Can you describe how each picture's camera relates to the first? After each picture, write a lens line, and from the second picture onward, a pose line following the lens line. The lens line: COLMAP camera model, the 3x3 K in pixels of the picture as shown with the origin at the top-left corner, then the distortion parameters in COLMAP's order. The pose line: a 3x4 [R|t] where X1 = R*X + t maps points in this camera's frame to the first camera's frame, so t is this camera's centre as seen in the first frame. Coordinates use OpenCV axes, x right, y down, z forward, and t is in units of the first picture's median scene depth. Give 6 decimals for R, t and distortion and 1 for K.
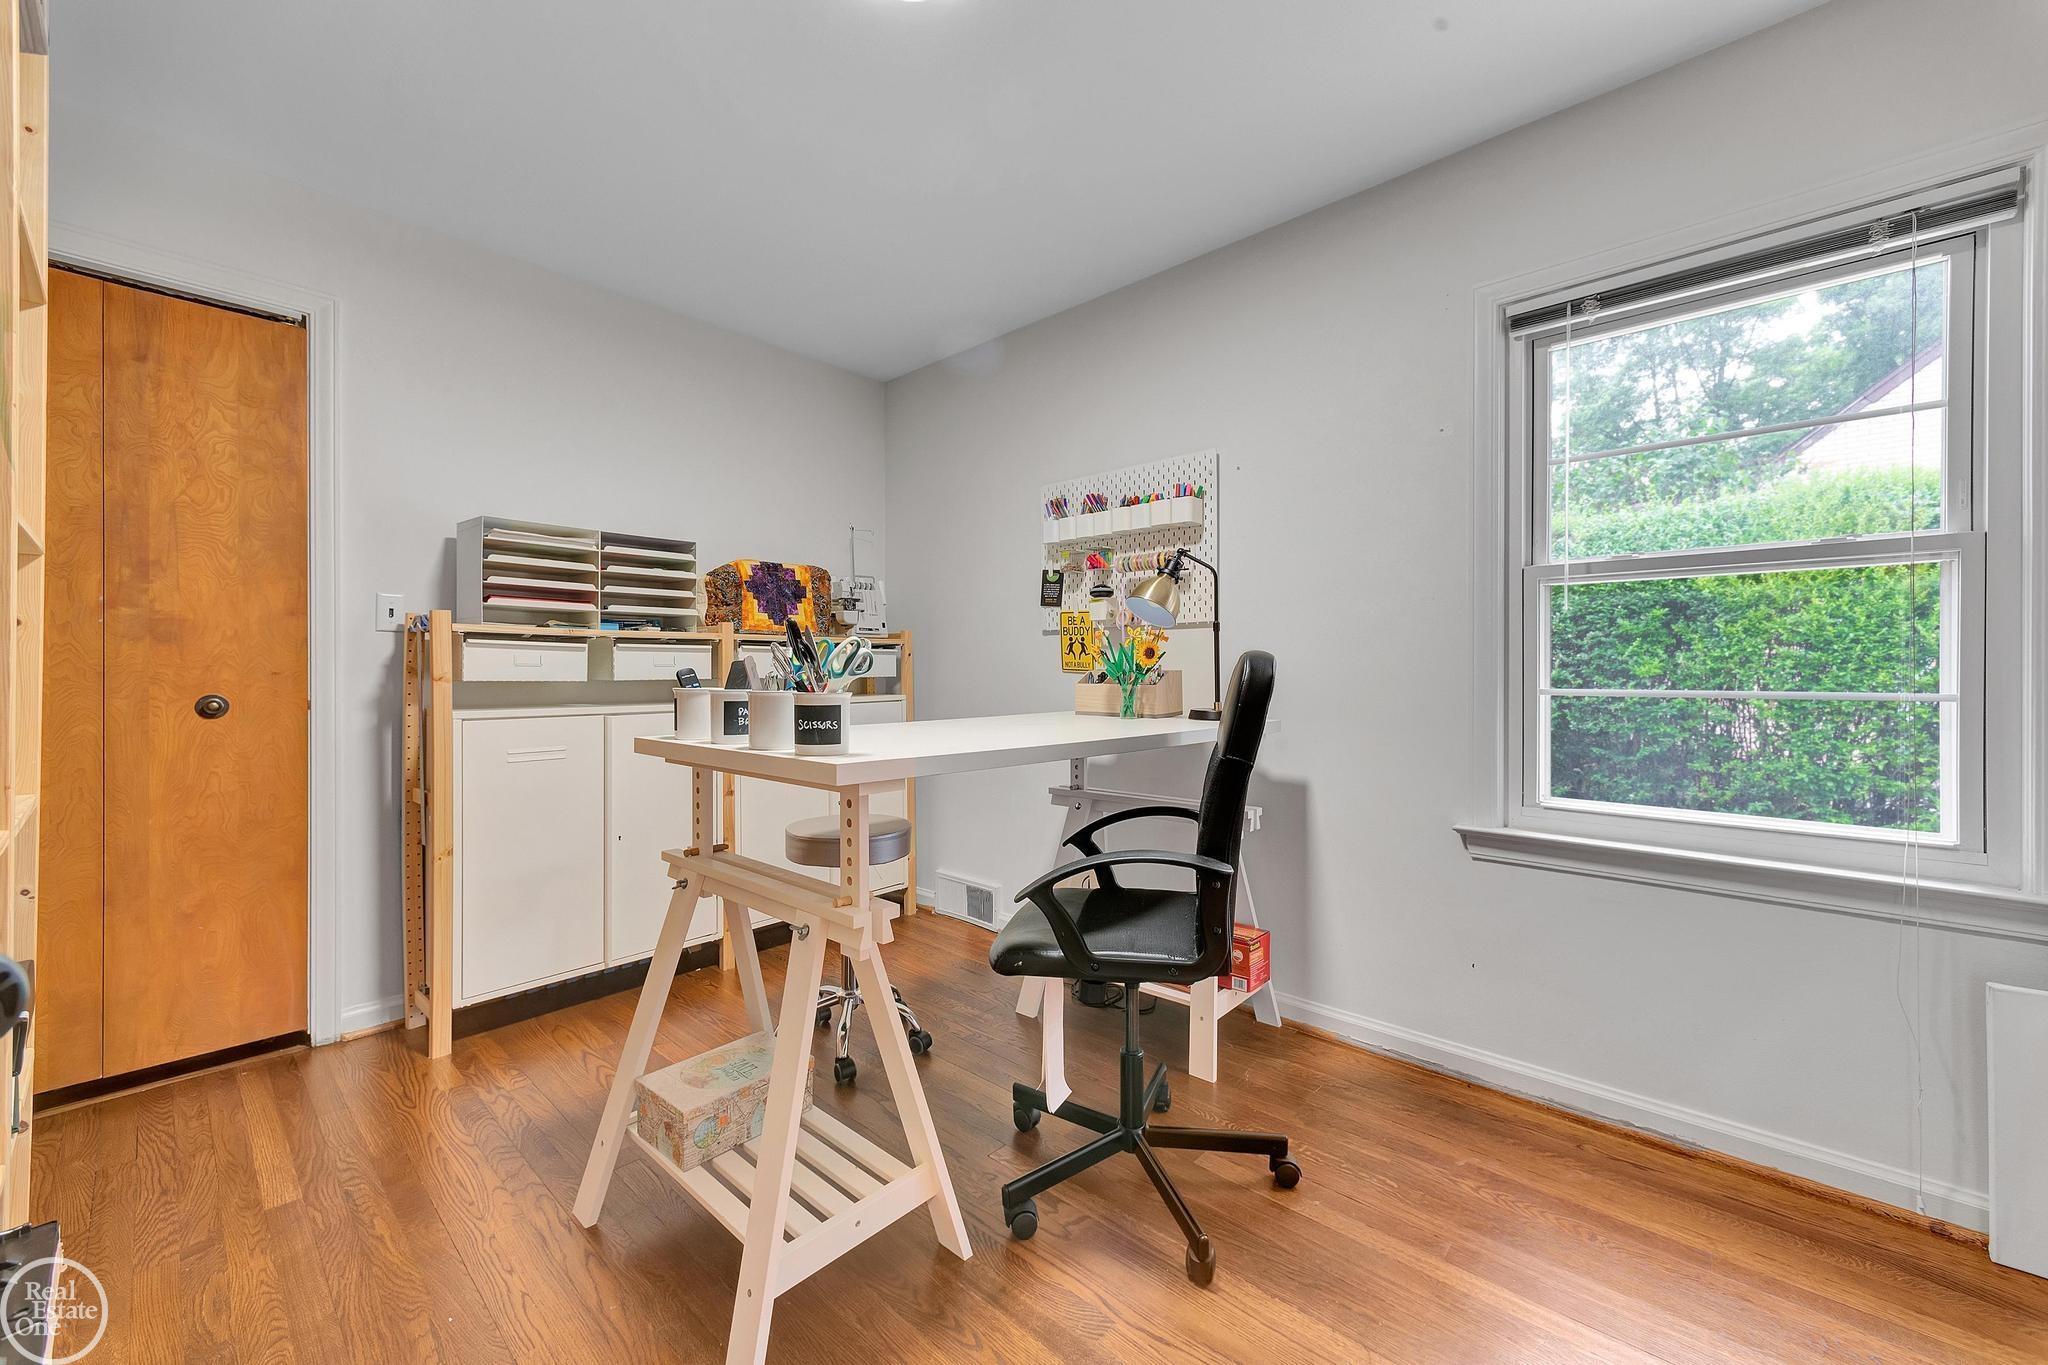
lens RADIAL K [[799.9, 0, 1022.6], [0, 799.9, 675.0], [0, 0, 1]] dist [0.004565, 0.000080]
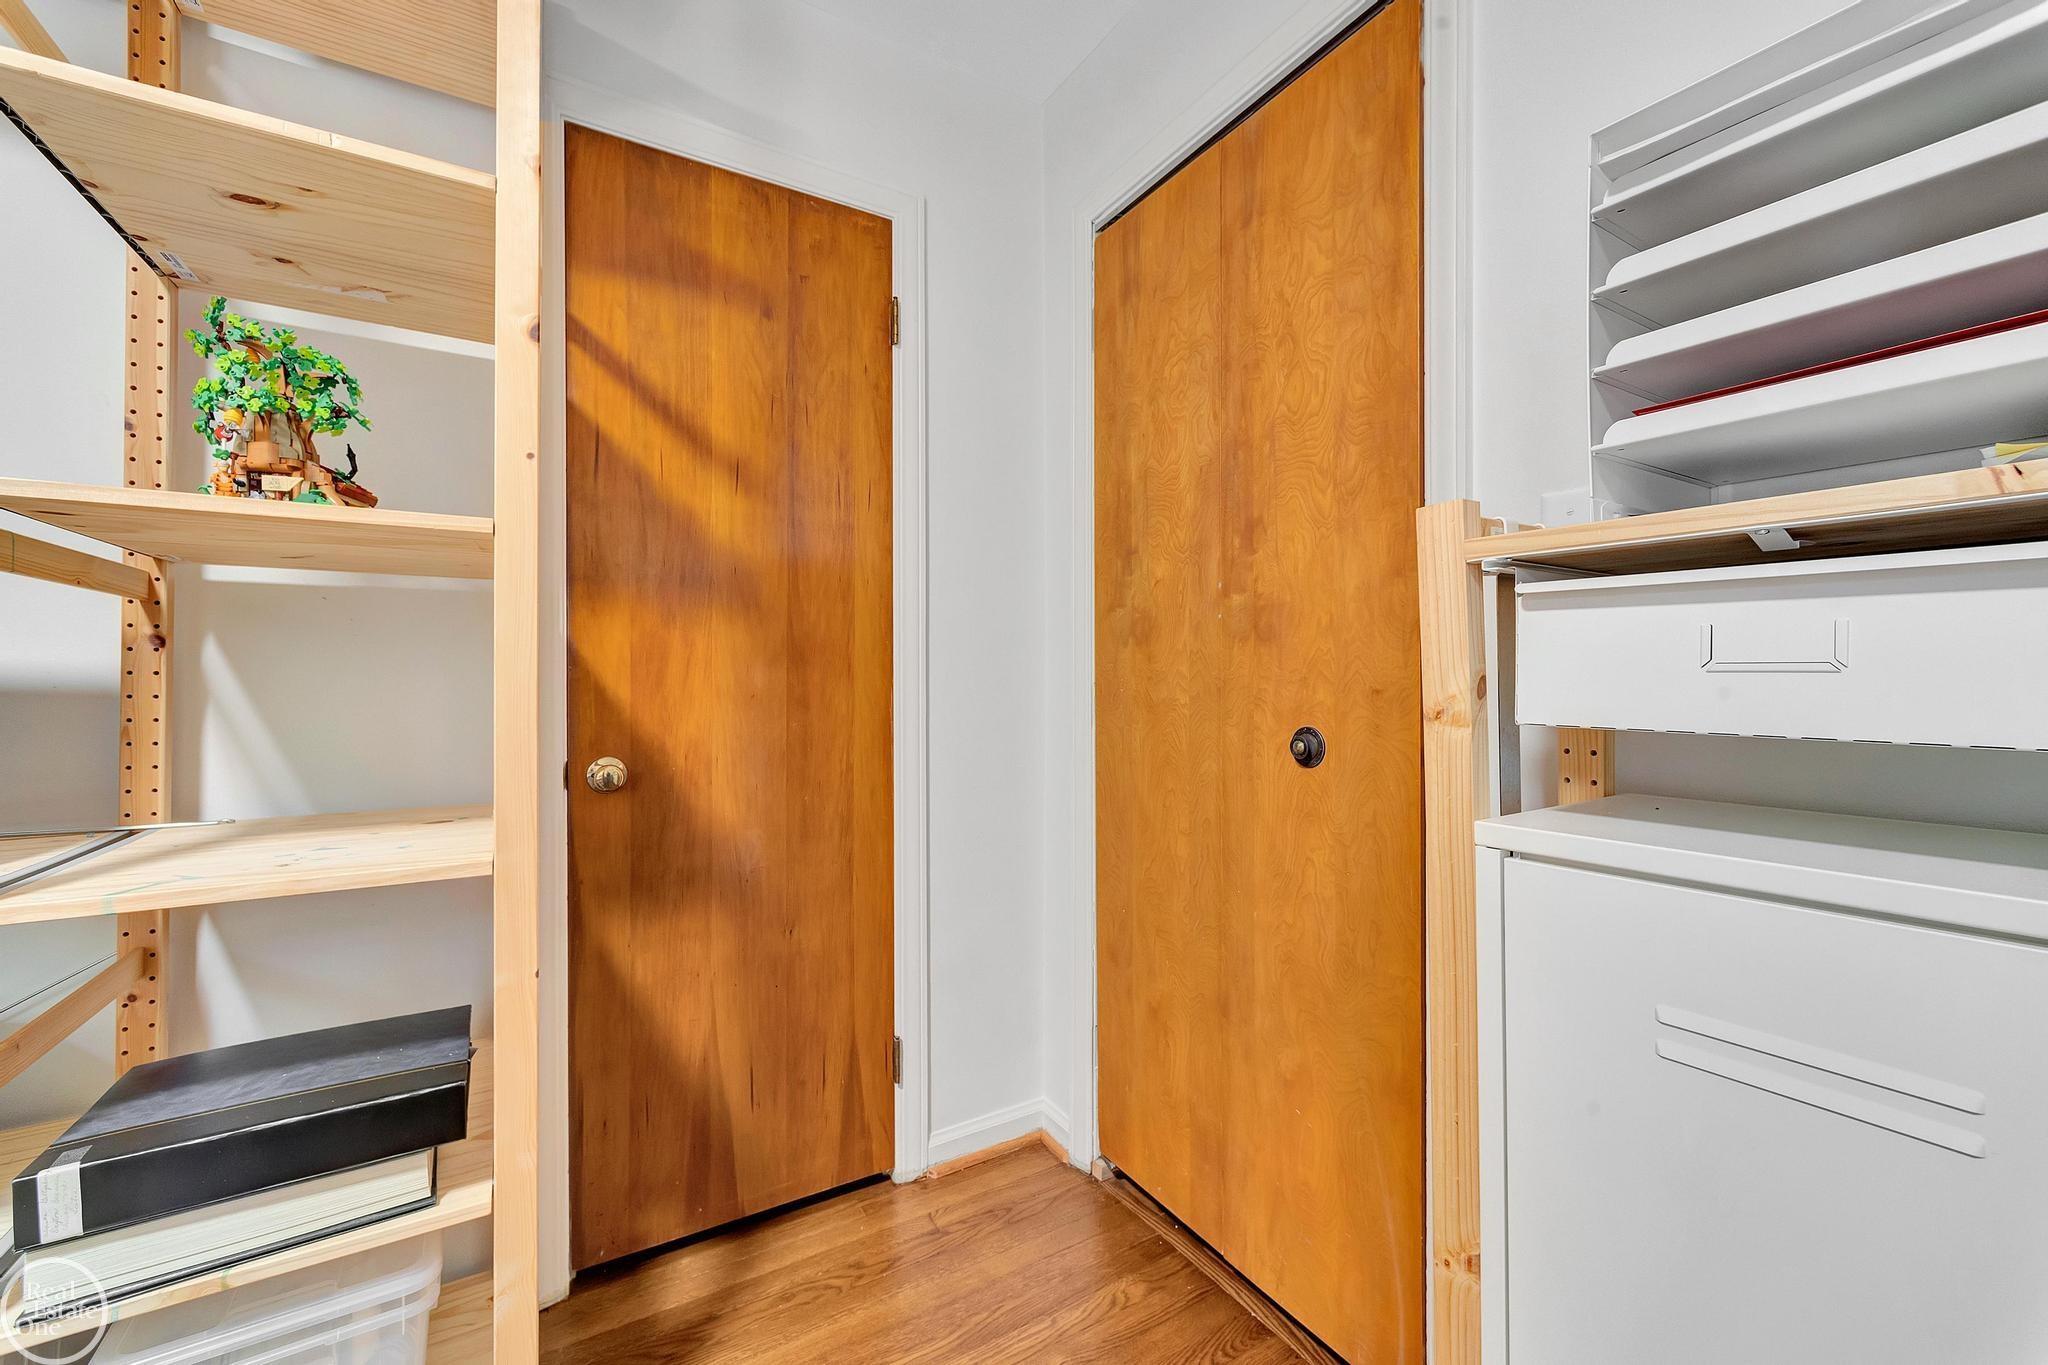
lens RADIAL K [[816.3, 0, 1024.0], [0, 816.3, 682.5], [0, 0, 1]] dist [-0.001935, -0.000080]
pose [[-0.271842, -0.001331, -0.962341, -0.375432], [-0.000305, 0.999999, -0.001297, -0.007416], [0.962342, -0.000059, -0.271842, 0.965439]]
